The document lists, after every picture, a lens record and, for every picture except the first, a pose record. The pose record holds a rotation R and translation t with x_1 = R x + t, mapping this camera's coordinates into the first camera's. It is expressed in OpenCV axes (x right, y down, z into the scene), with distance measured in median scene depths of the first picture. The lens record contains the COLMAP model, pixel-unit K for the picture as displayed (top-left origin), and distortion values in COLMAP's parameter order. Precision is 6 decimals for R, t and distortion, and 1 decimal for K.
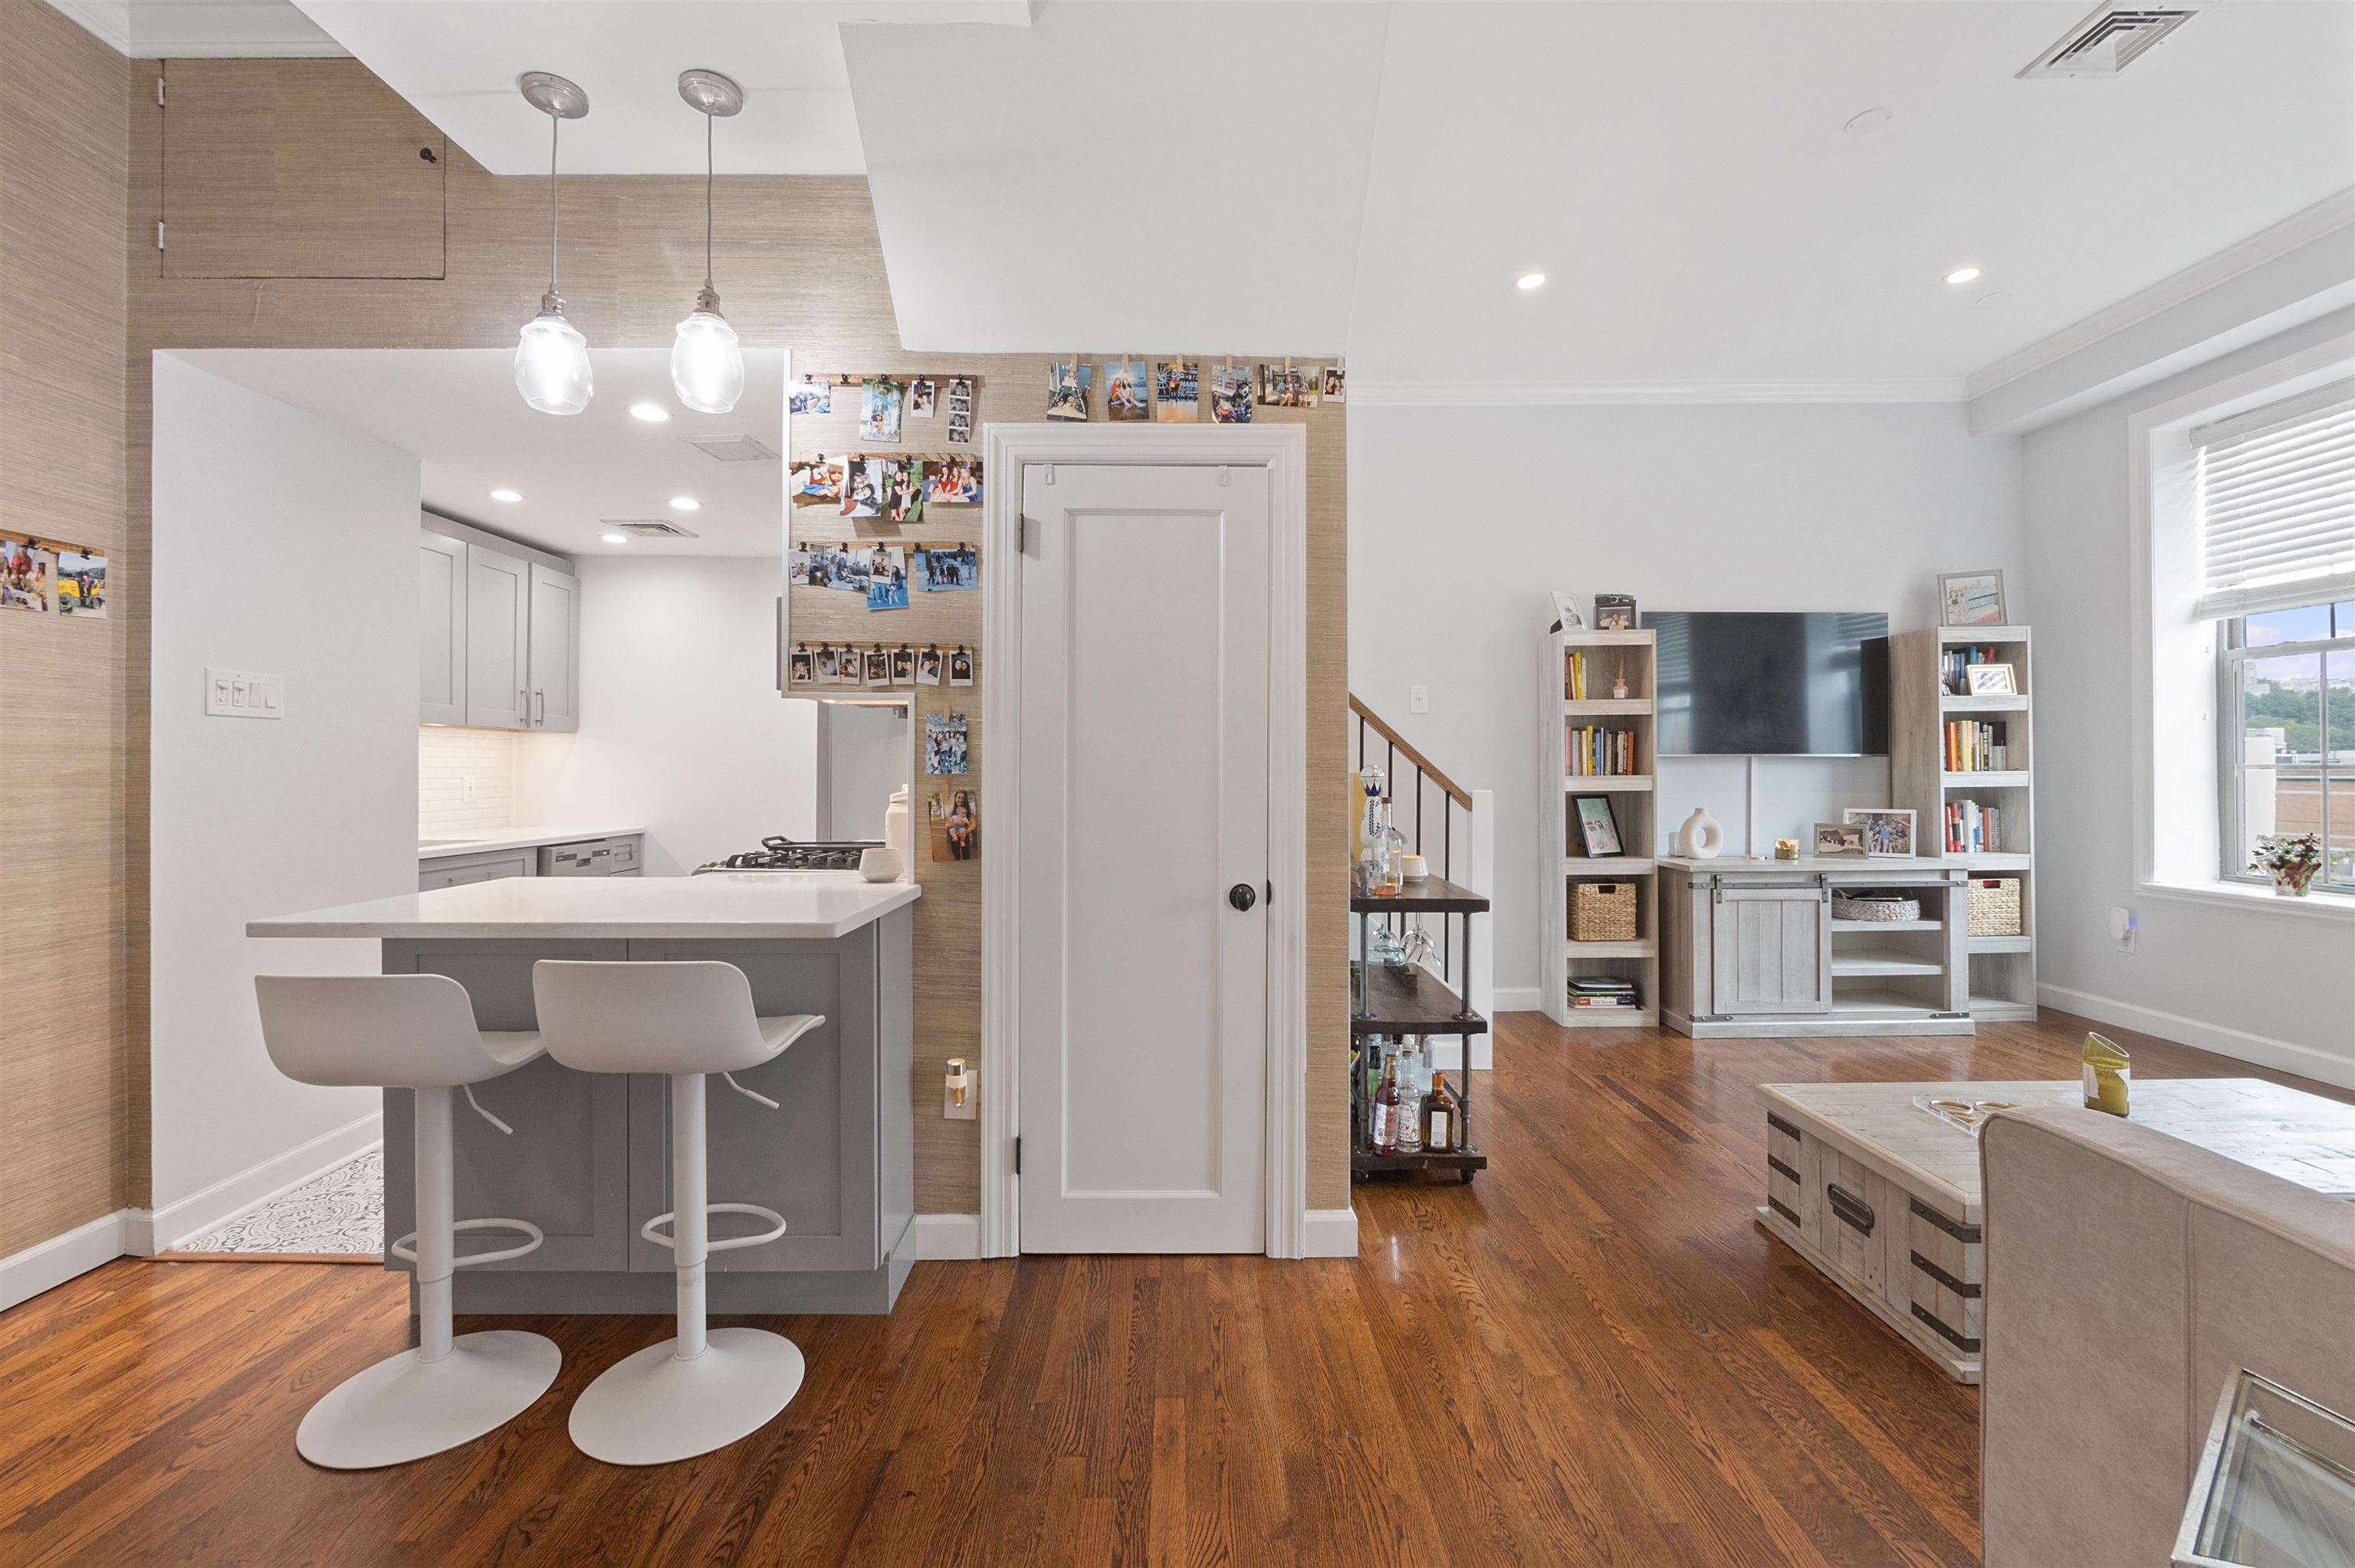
lens RADIAL K [[973.5, 0, 1169.7], [0, 973.5, 765.7], [0, 0, 1]] dist [-0.015310, 0.002935]
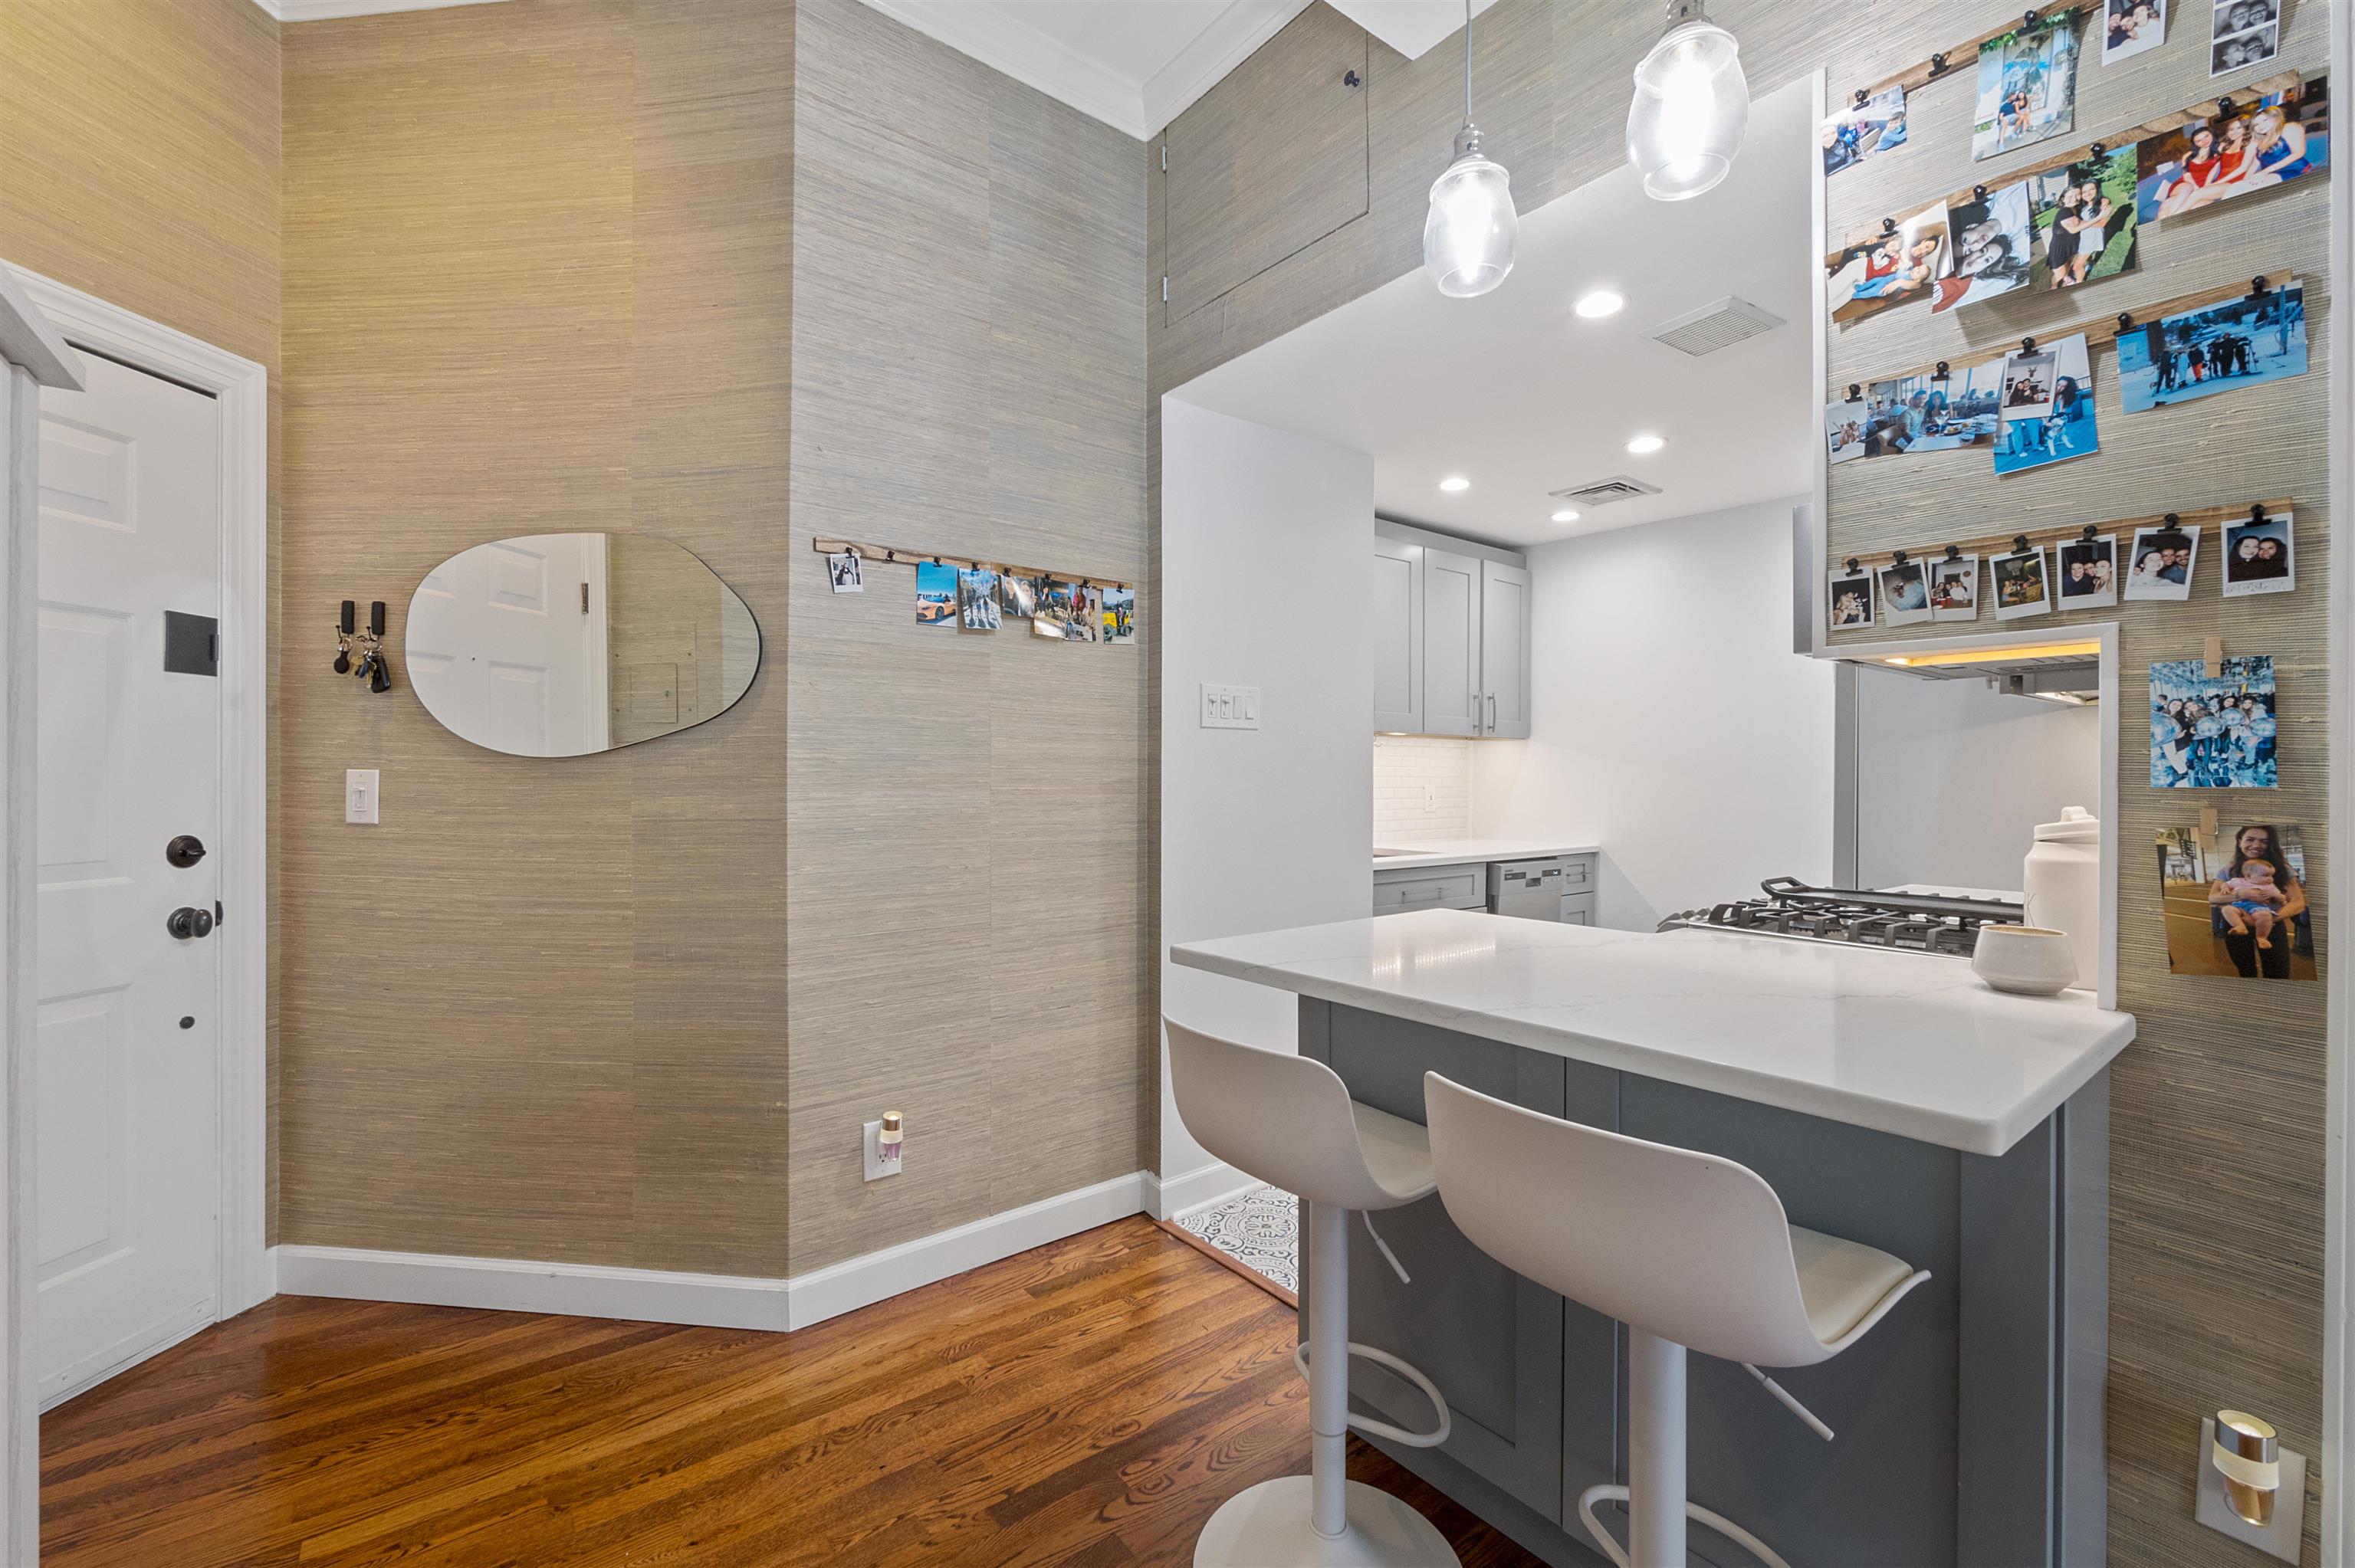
lens RADIAL K [[979.5, 0, 1167.1], [0, 979.5, 780.1], [0, 0, 1]] dist [-0.015609, 0.002797]
pose [[0.608414, 0.001878, -0.793618, -0.166042], [0.001688, 0.999992, 0.003661, 0.002262], [0.793618, -0.003567, 0.608406, 0.320411]]
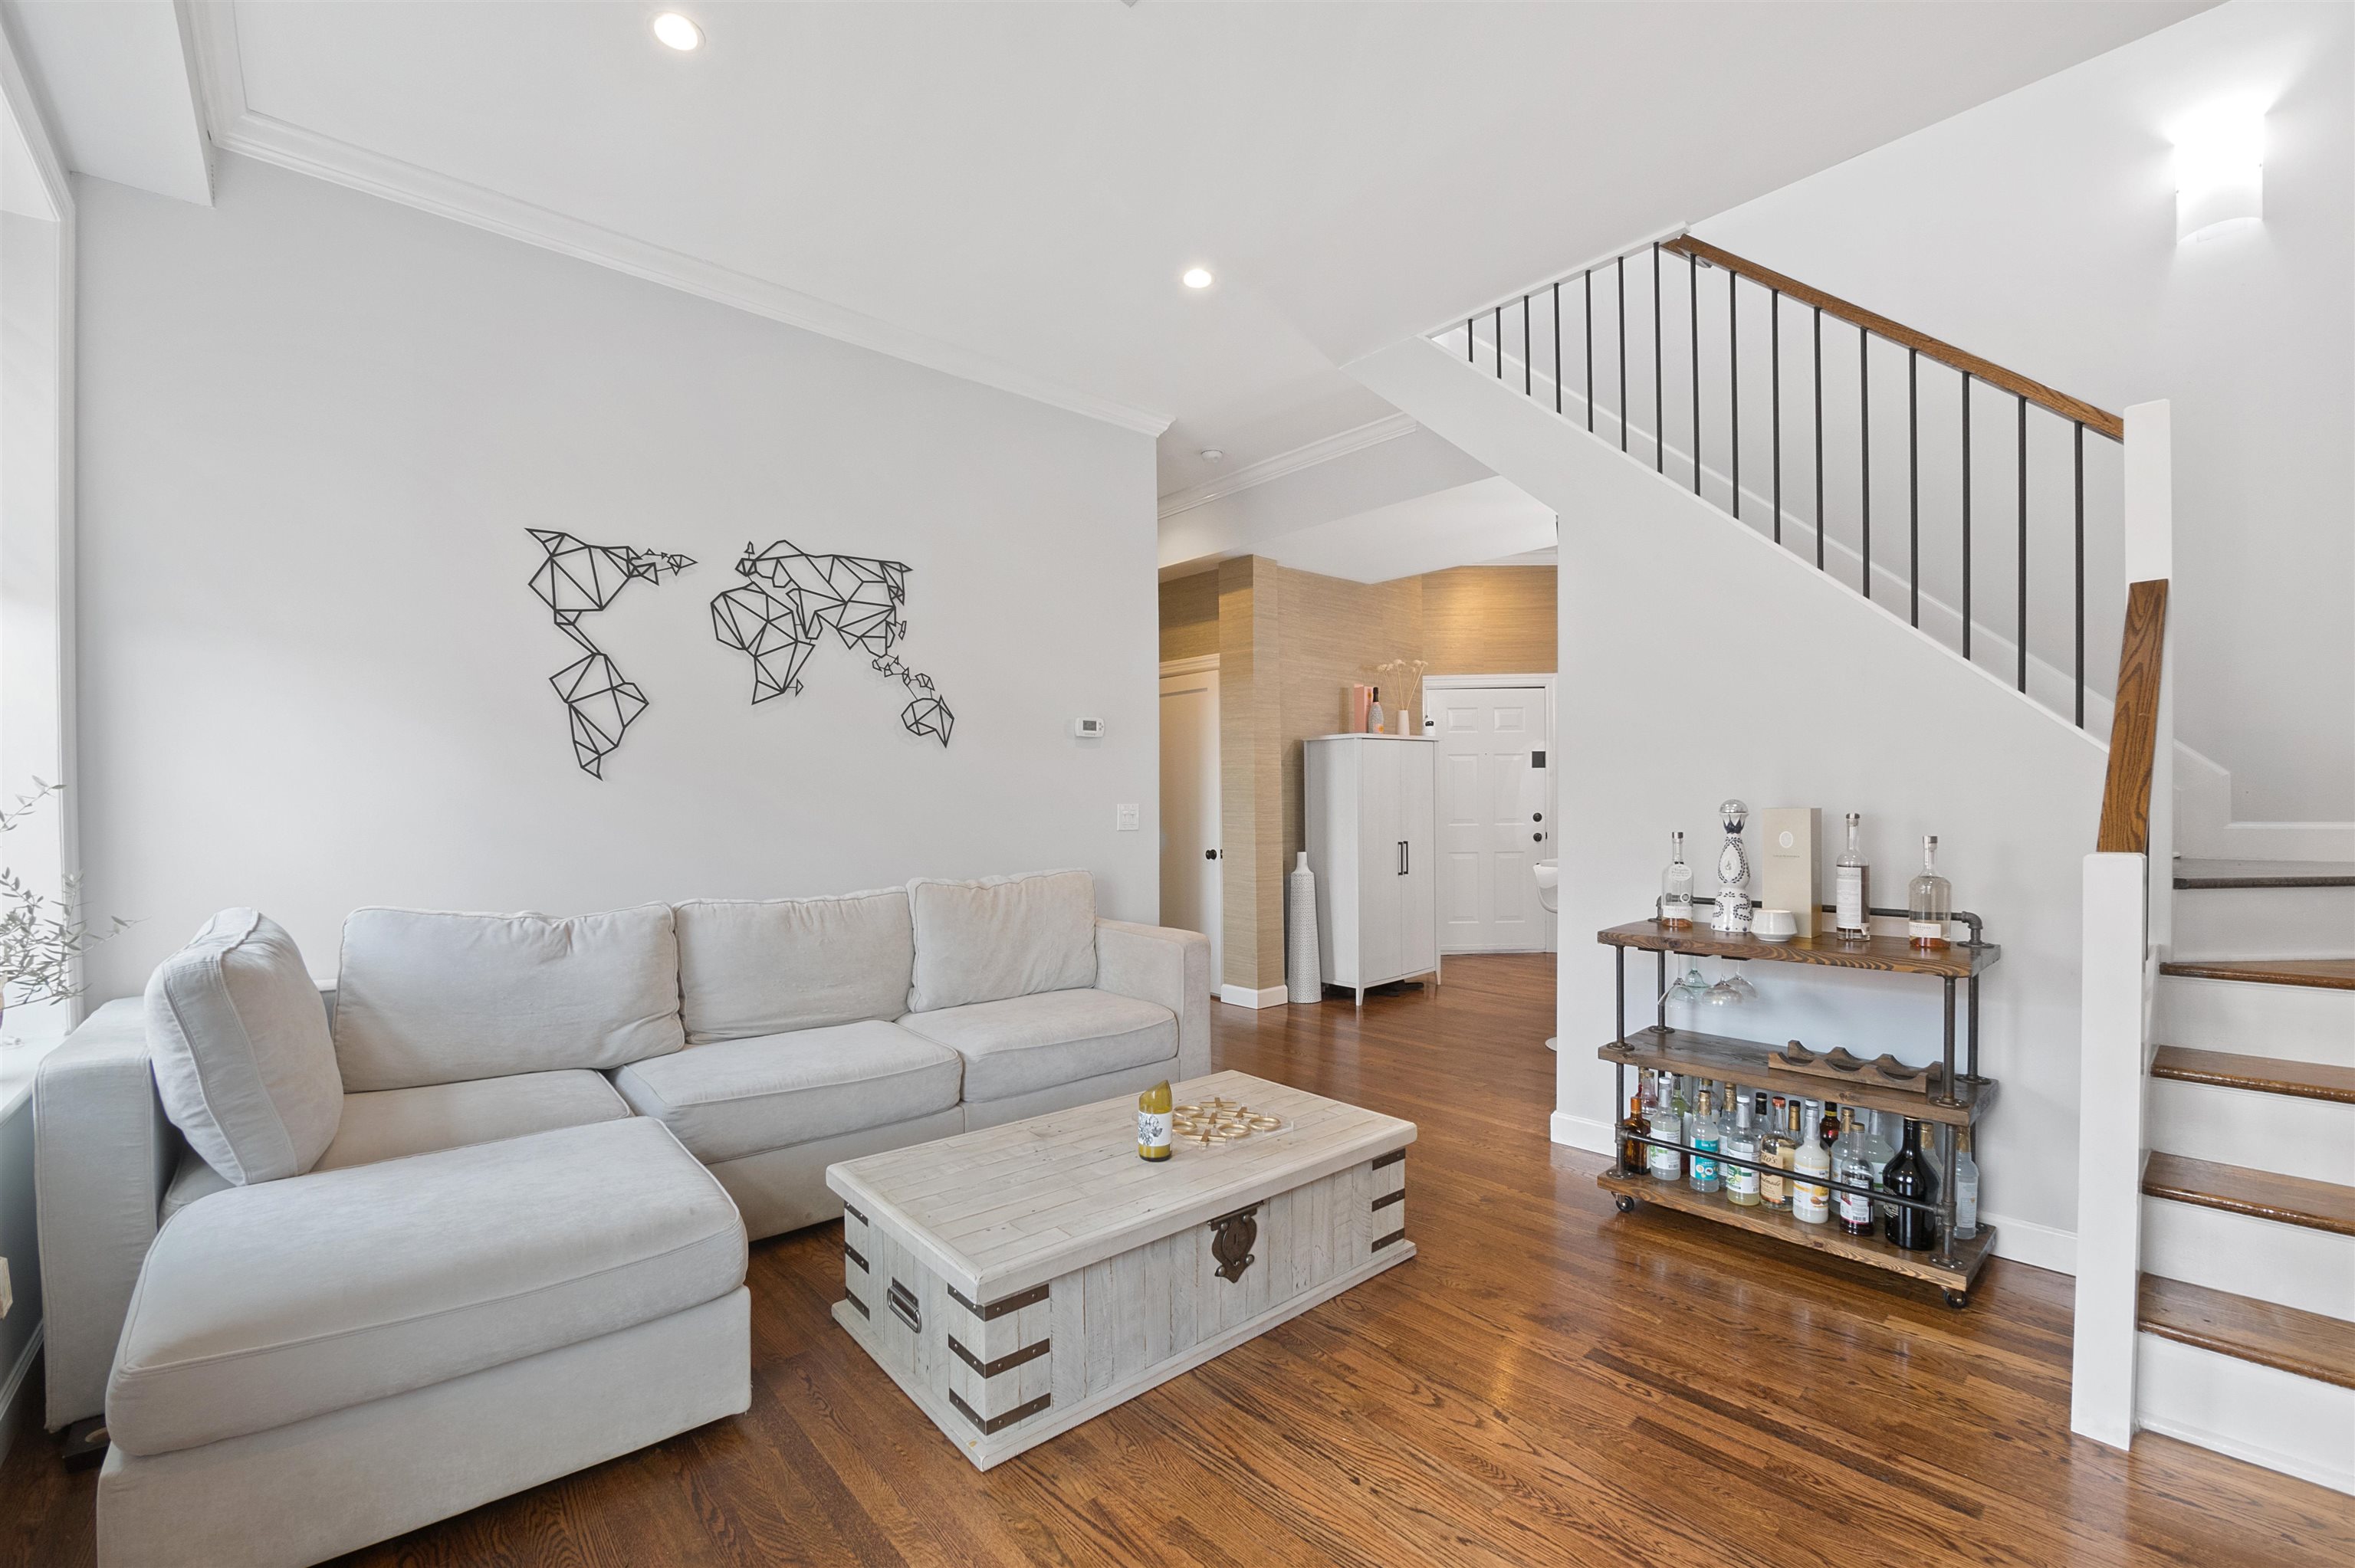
lens RADIAL K [[975.7, 0, 1179.9], [0, 975.7, 808.8], [0, 0, 1]] dist [-0.036630, 0.003607]
pose [[-0.742477, 0.019471, -0.669589, 1.541825], [0.015764, 0.999809, 0.011593, -0.013894], [0.669687, -0.001947, -0.742641, 1.683588]]
